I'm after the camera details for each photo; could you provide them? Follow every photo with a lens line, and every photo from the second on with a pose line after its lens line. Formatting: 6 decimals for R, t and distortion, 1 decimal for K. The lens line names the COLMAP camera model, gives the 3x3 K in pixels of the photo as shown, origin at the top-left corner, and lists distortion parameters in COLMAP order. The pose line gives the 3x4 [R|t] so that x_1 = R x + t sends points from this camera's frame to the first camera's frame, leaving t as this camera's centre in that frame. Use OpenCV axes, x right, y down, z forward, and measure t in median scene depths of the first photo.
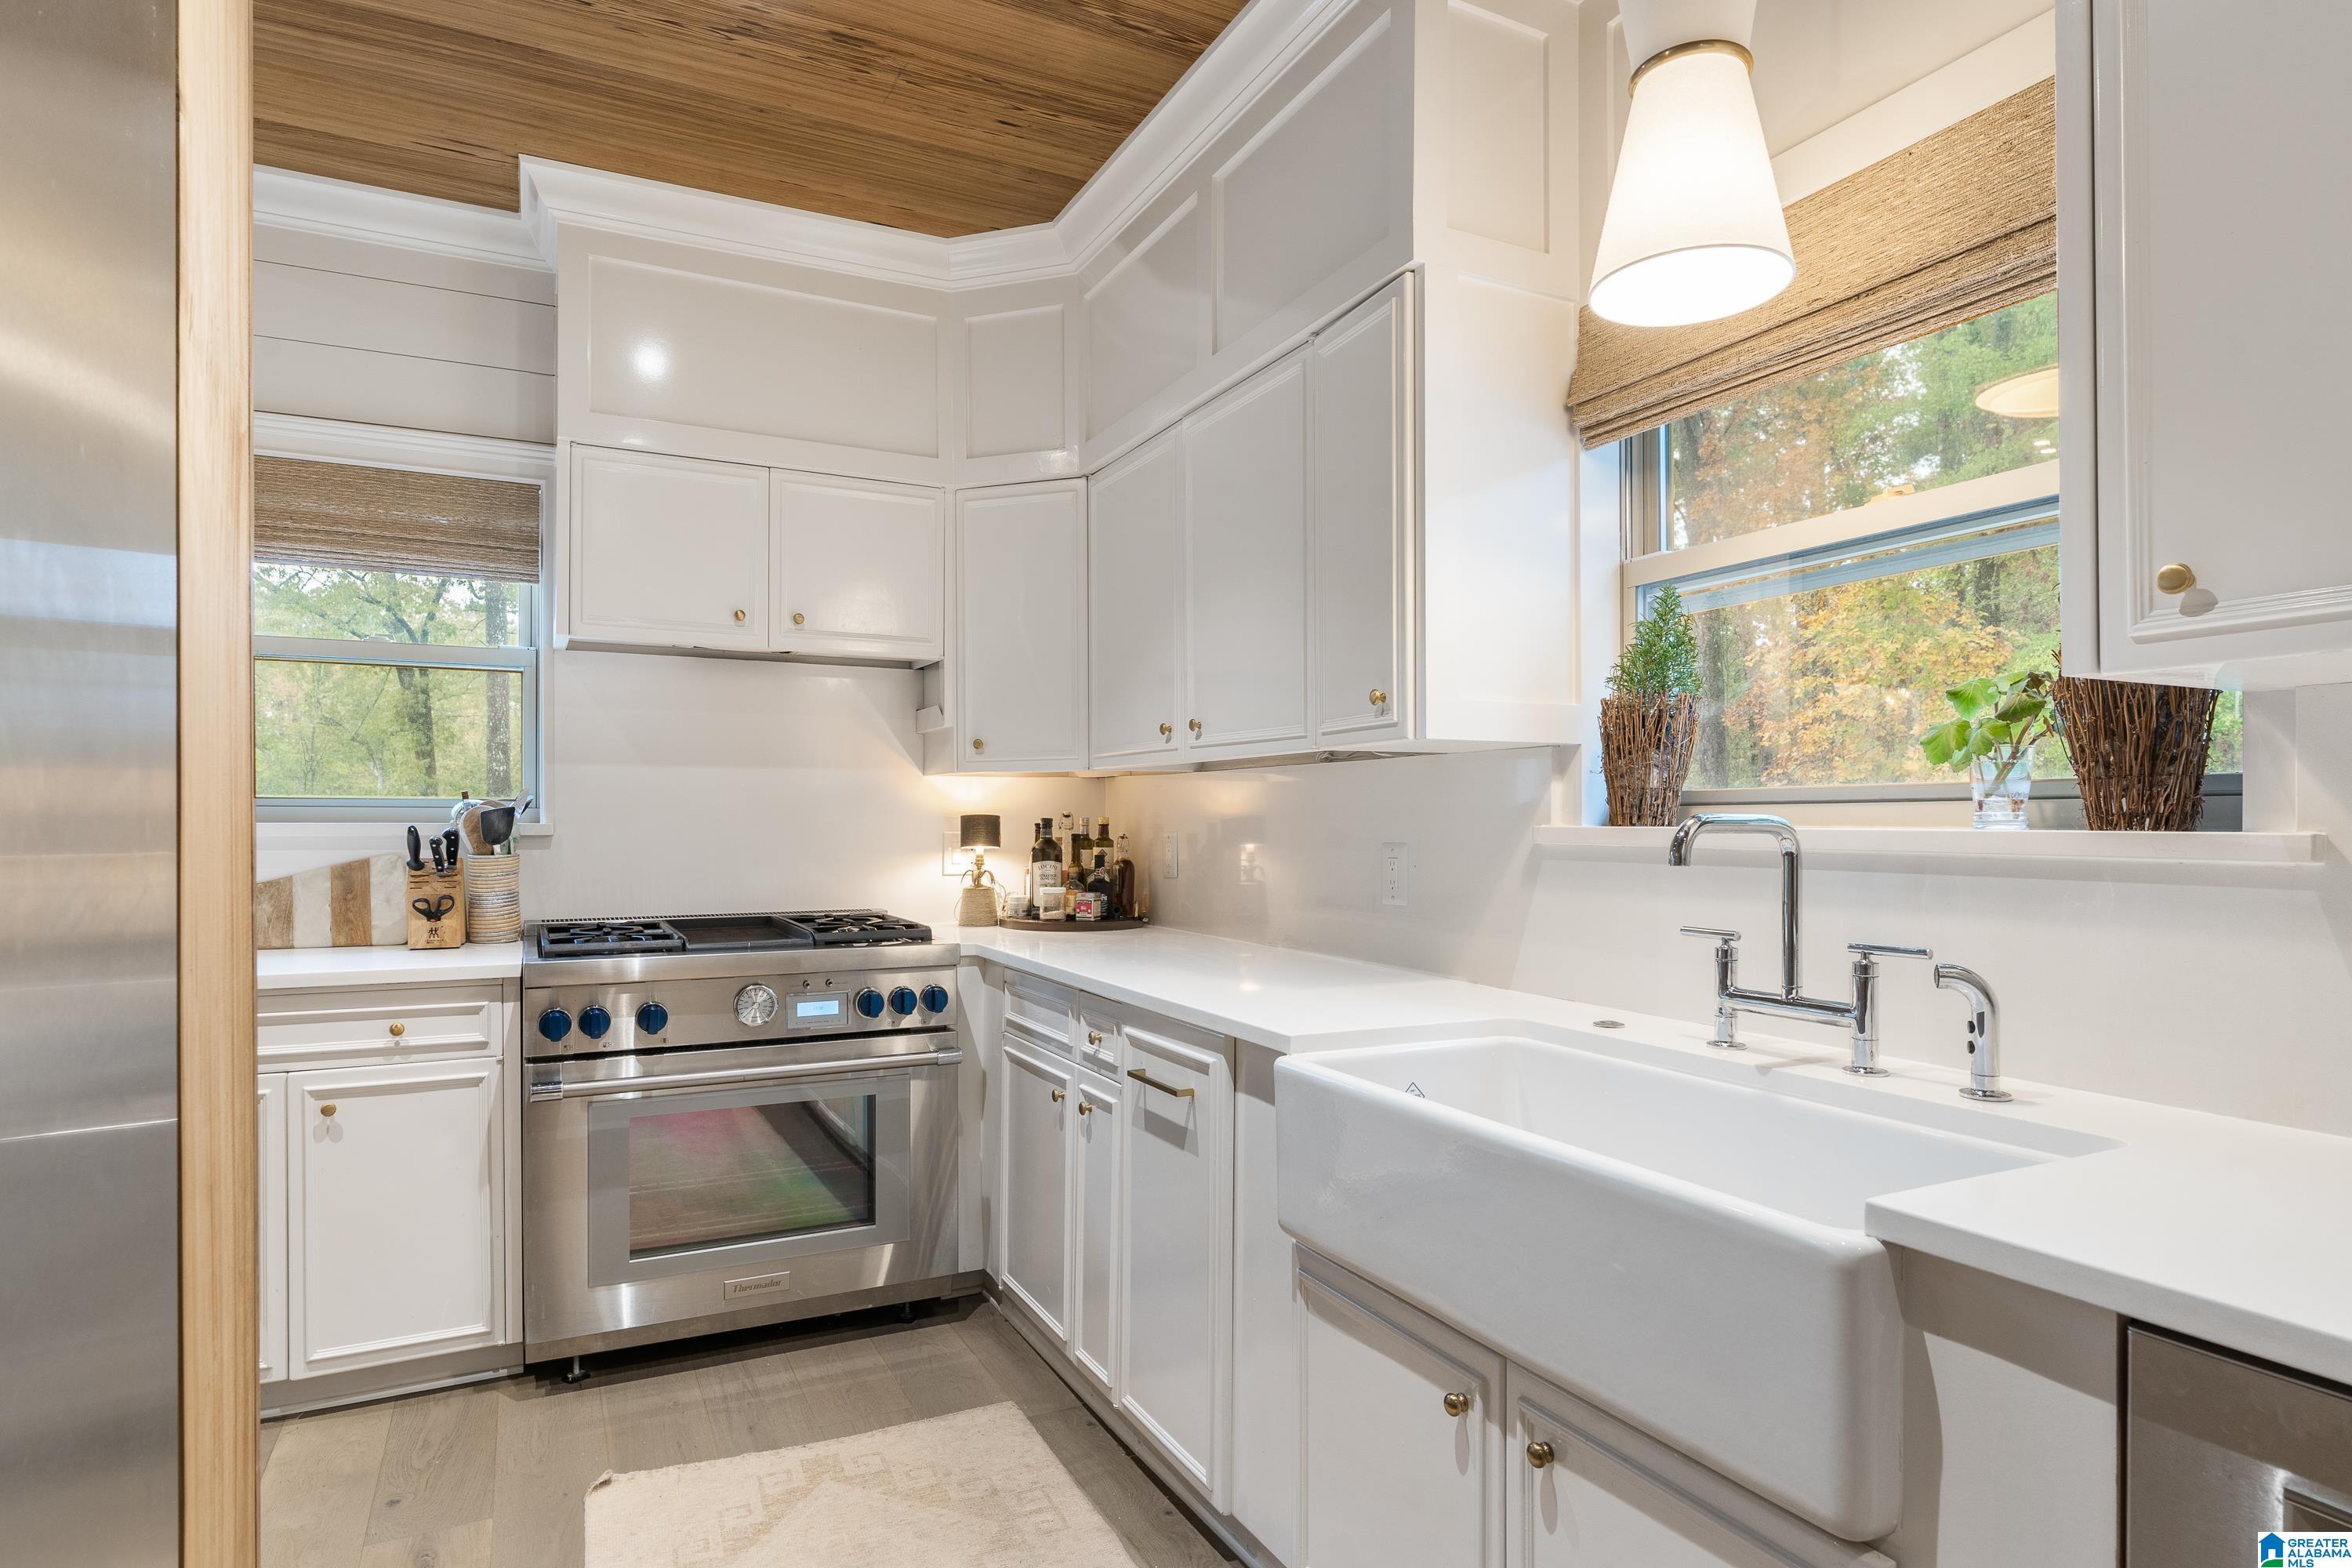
lens RADIAL K [[1312.4, 0, 1178.5], [0, 1312.4, 799.7], [0, 0, 1]] dist [-0.007406, 0.003885]
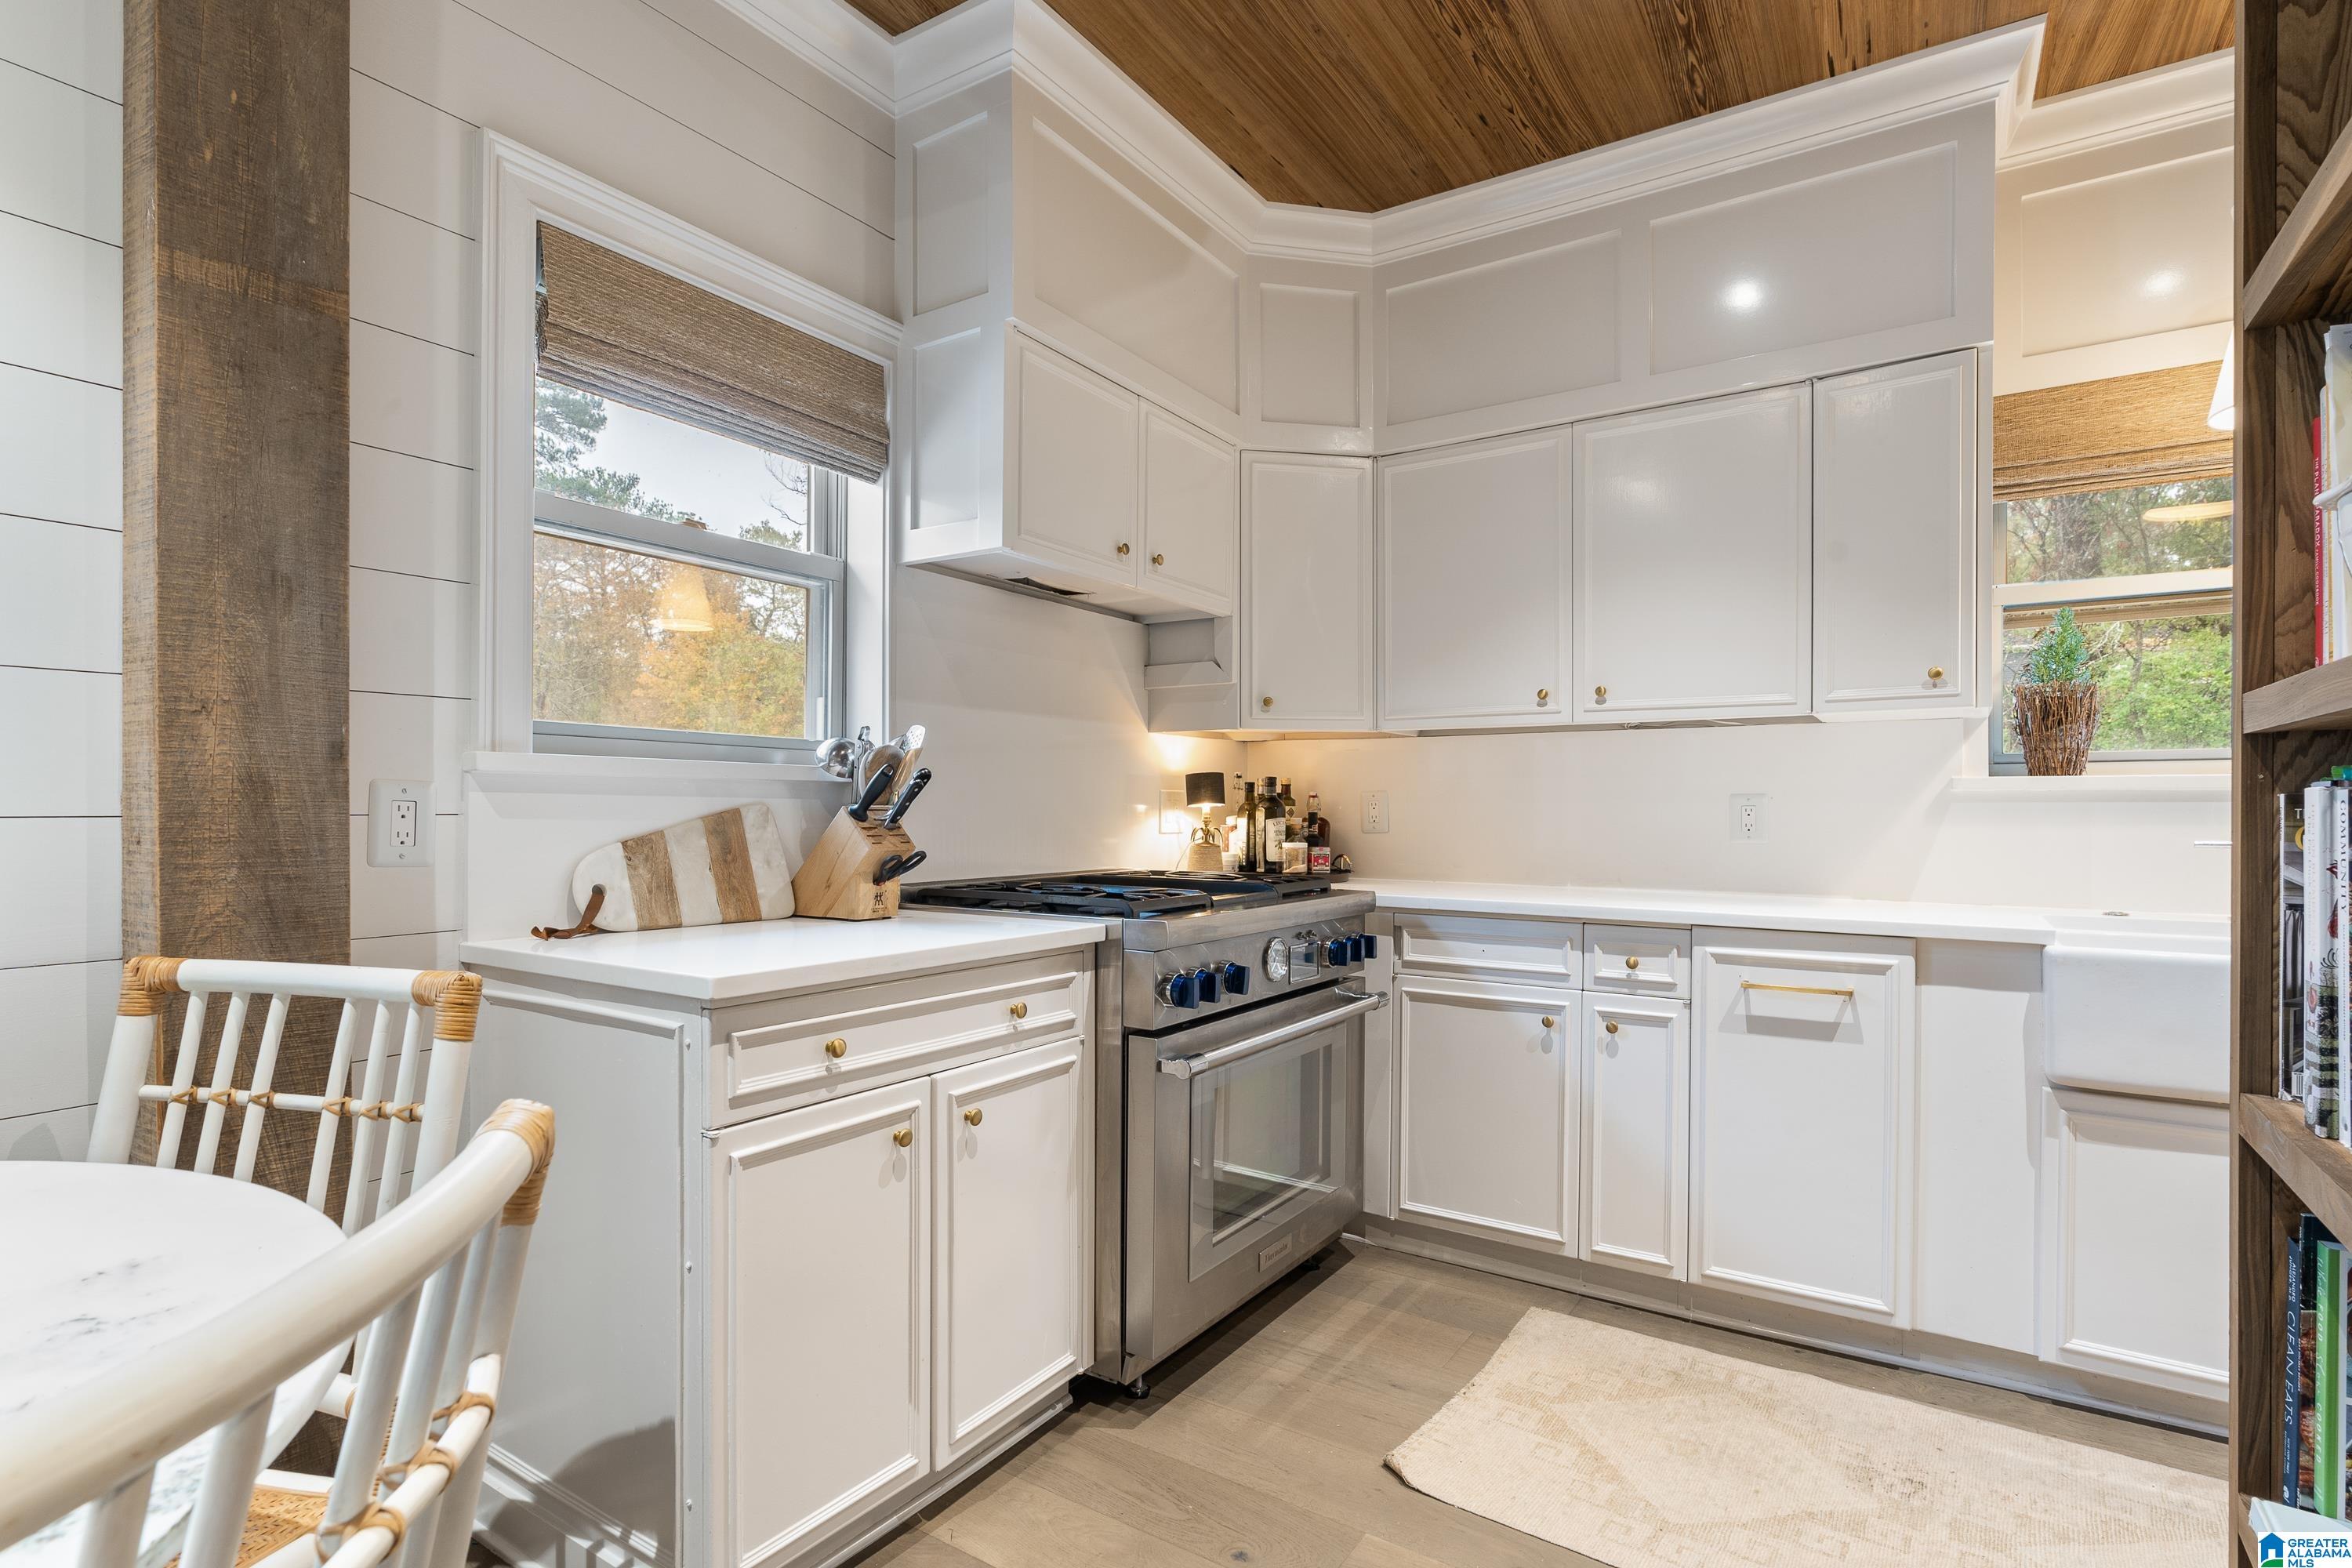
lens RADIAL K [[1176.4, 0, 1171.7], [0, 1176.4, 793.8], [0, 0, 1]] dist [-0.010181, 0.000094]
pose [[0.860679, 0.010484, 0.509040, -0.782762], [-0.011515, 0.999933, -0.001124, 0.035583], [-0.509018, -0.004894, 0.860742, 0.285005]]
